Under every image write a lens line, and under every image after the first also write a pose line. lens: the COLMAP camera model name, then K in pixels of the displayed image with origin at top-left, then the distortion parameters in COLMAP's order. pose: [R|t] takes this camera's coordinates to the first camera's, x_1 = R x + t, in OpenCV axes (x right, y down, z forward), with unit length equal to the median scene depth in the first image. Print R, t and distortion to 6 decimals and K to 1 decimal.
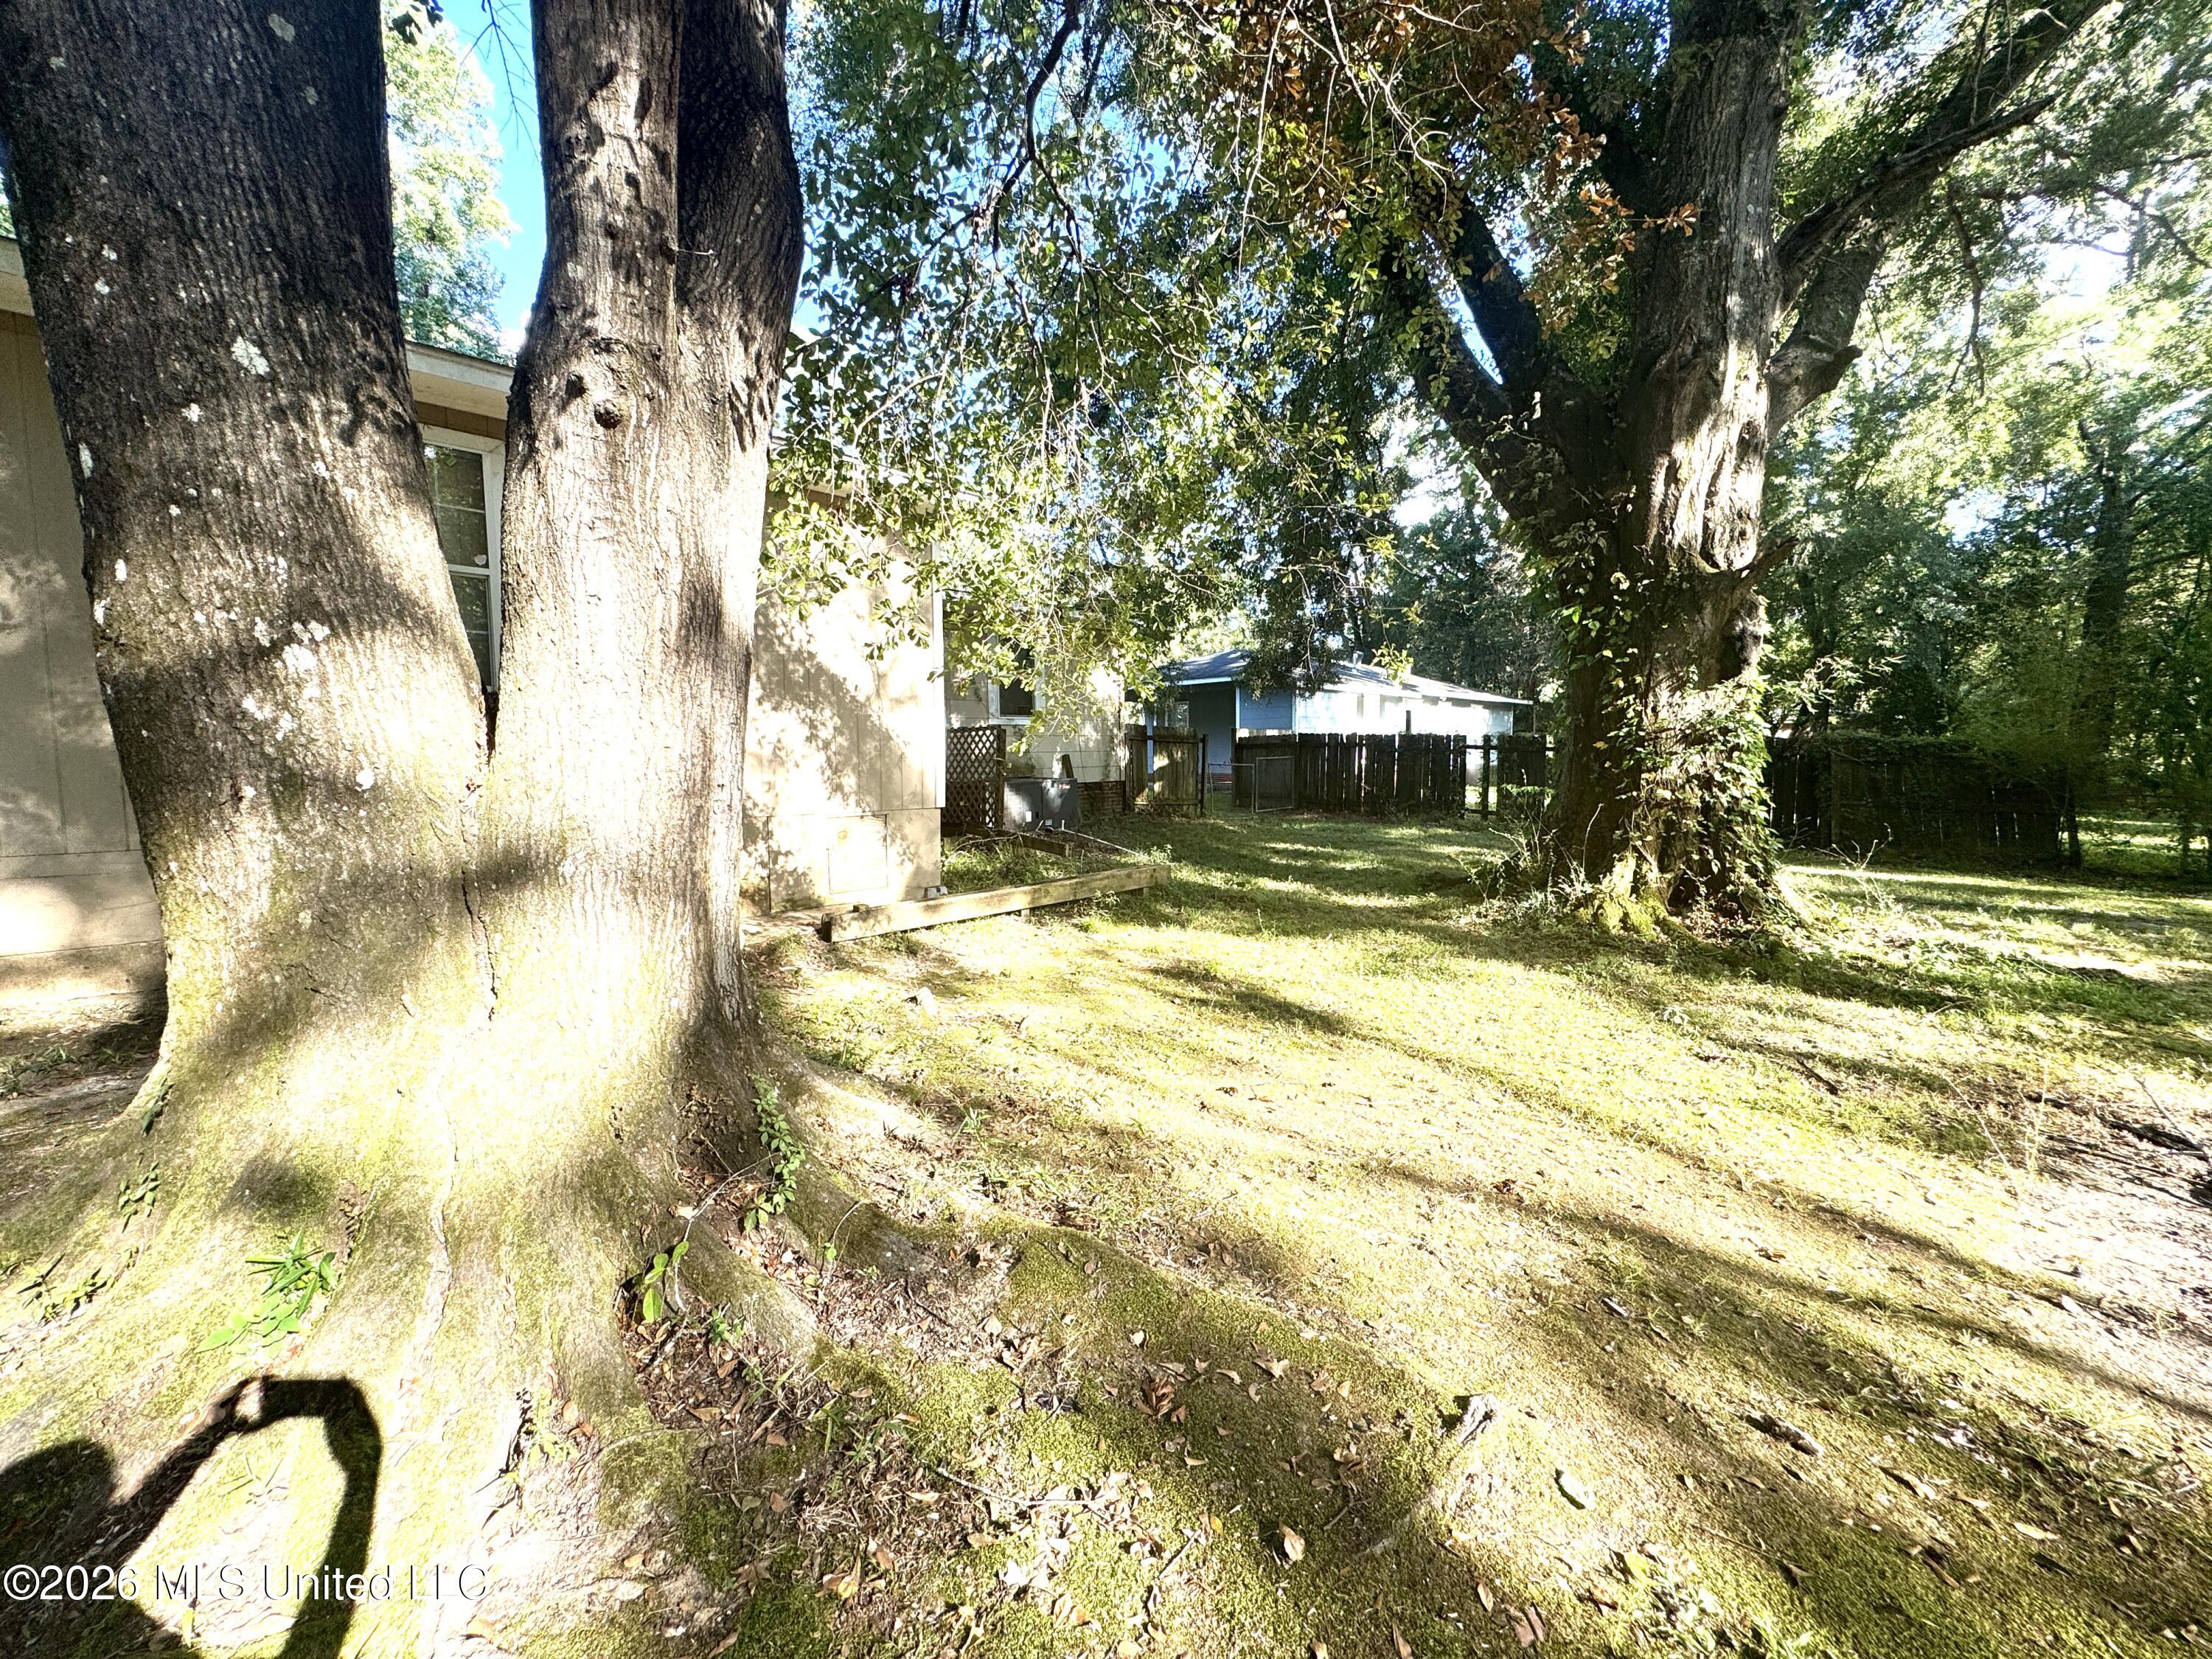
lens RADIAL K [[893.1, 0, 1104.1], [0, 893.1, 818.9], [0, 0, 1]] dist [0.001302, -0.000132]
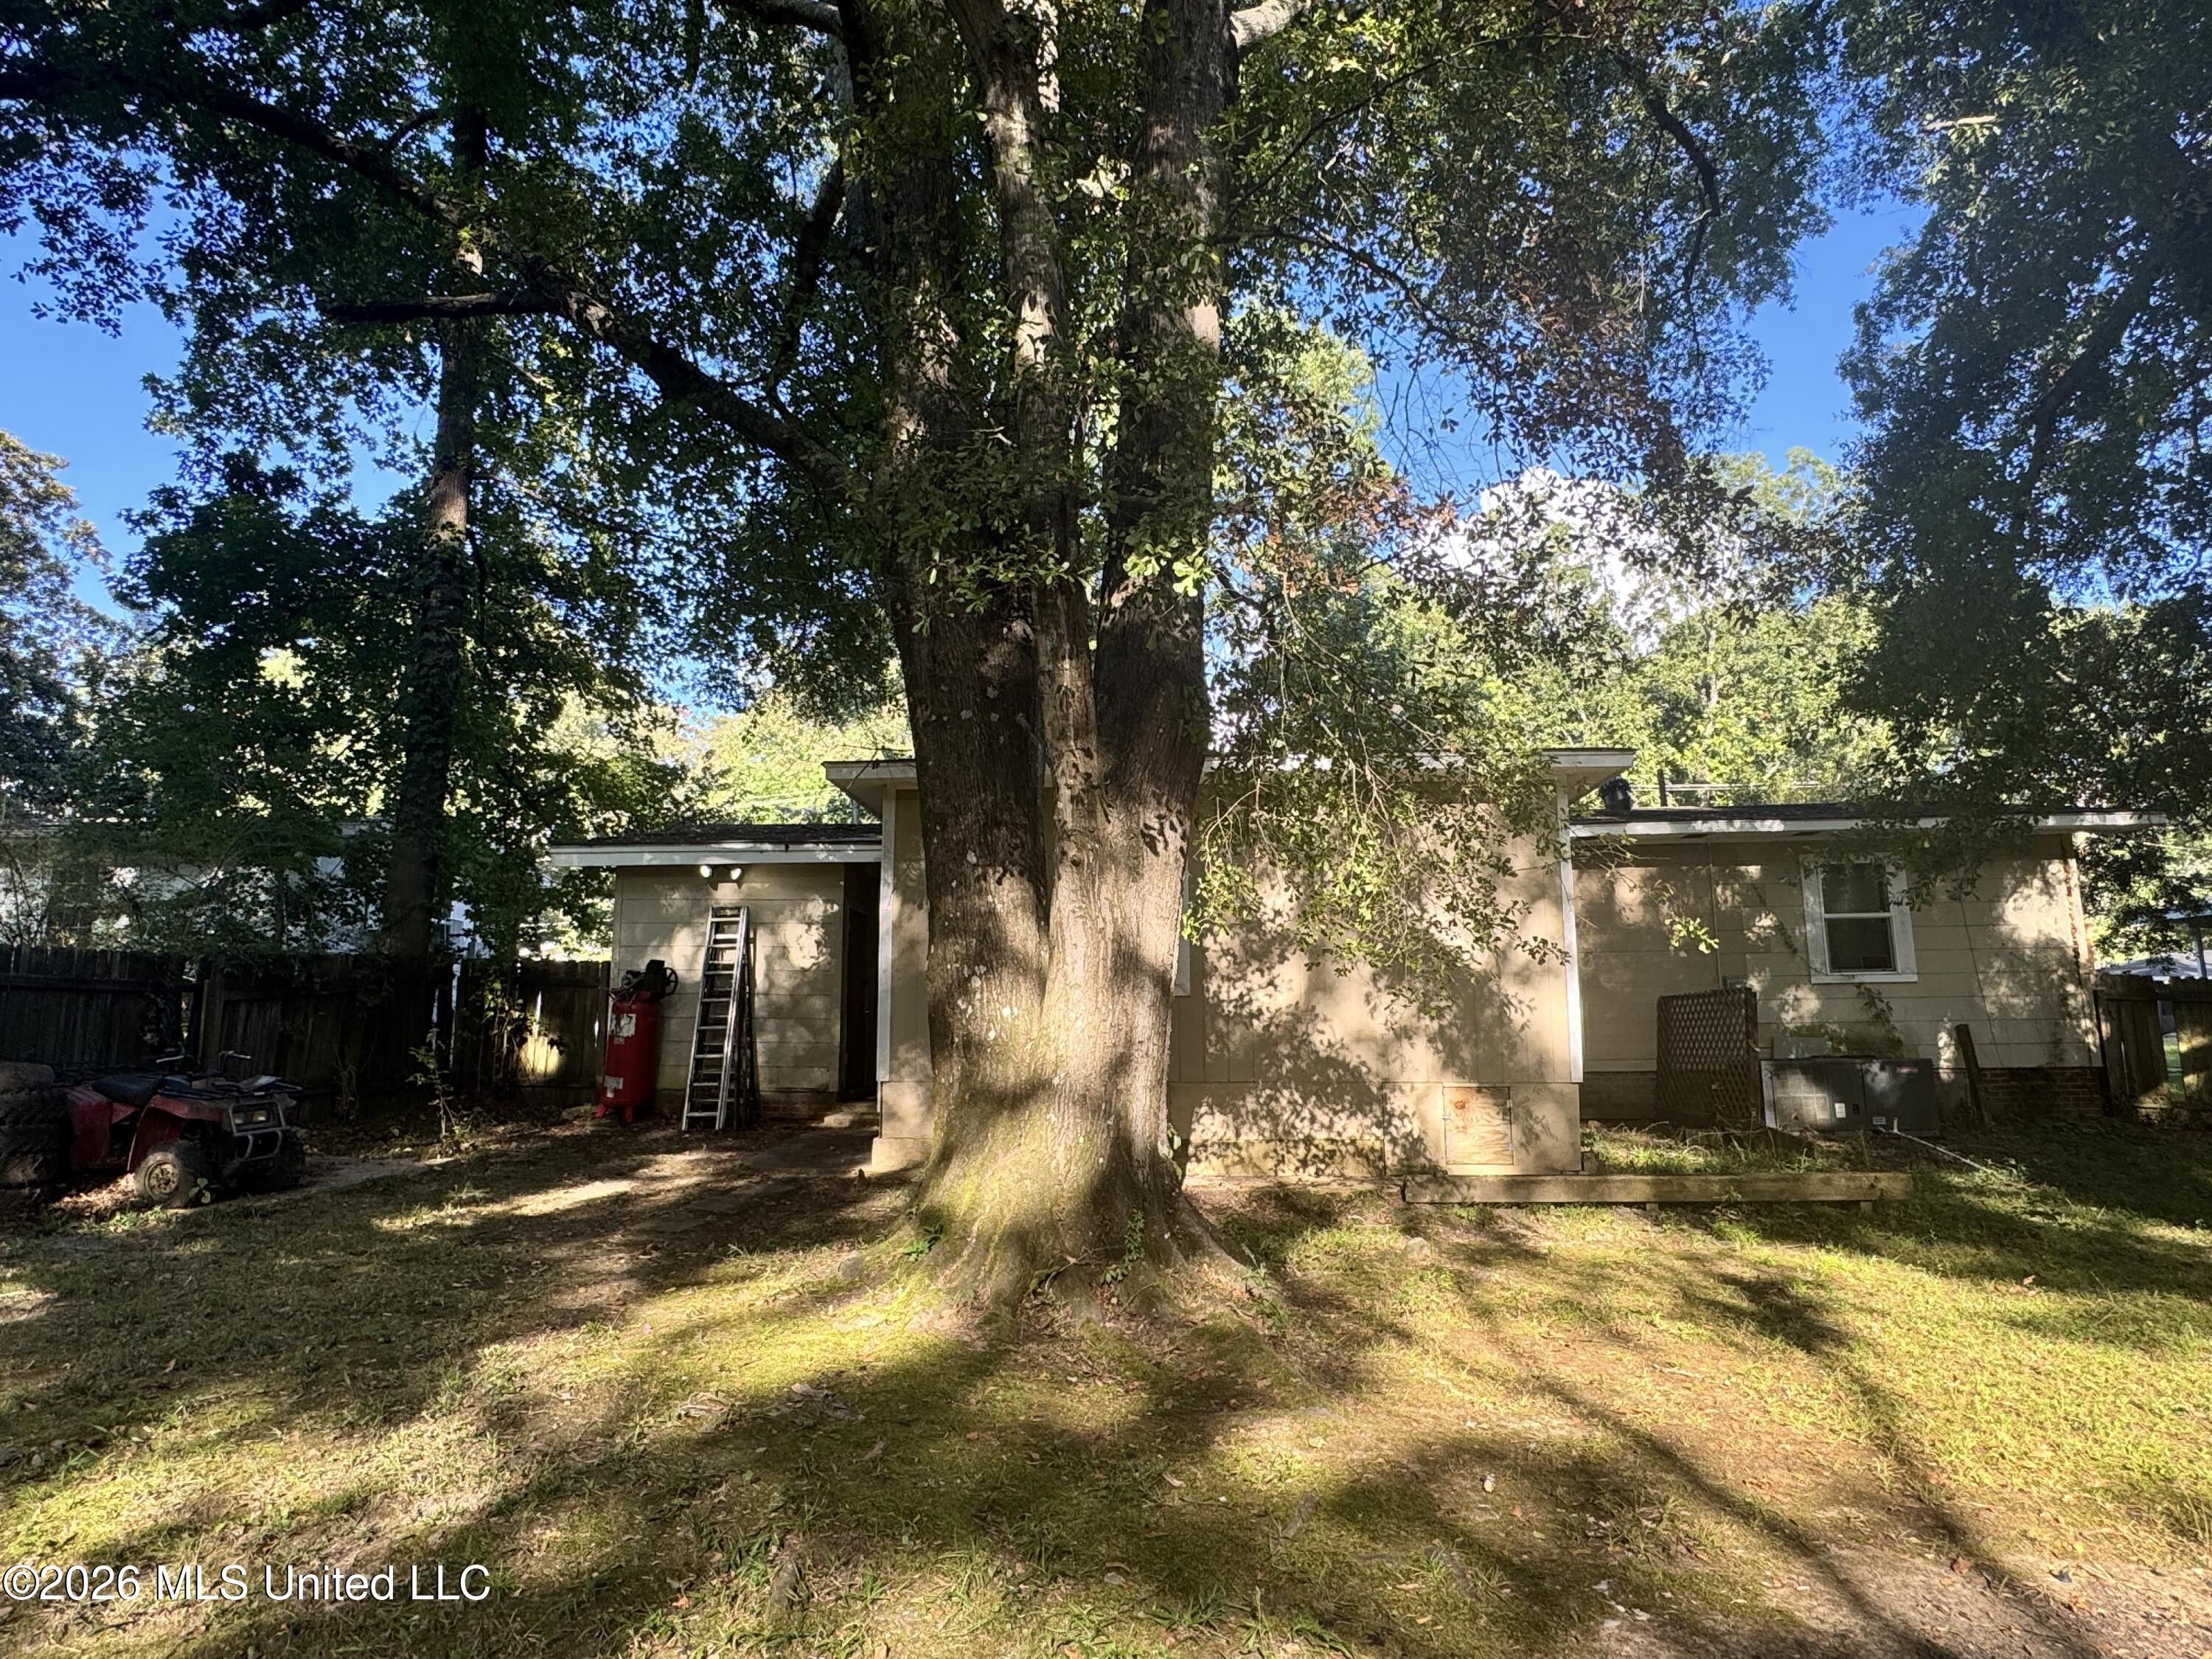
lens RADIAL K [[1294.4, 0, 1104.8], [0, 1294.4, 831.3], [0, 0, 1]] dist [0.001551, 0.000251]
pose [[0.645157, -0.105702, -0.756704, 1.504140], [-0.060515, 0.980204, -0.188516, 0.039570], [0.761650, 0.167414, 0.625989, -0.721747]]
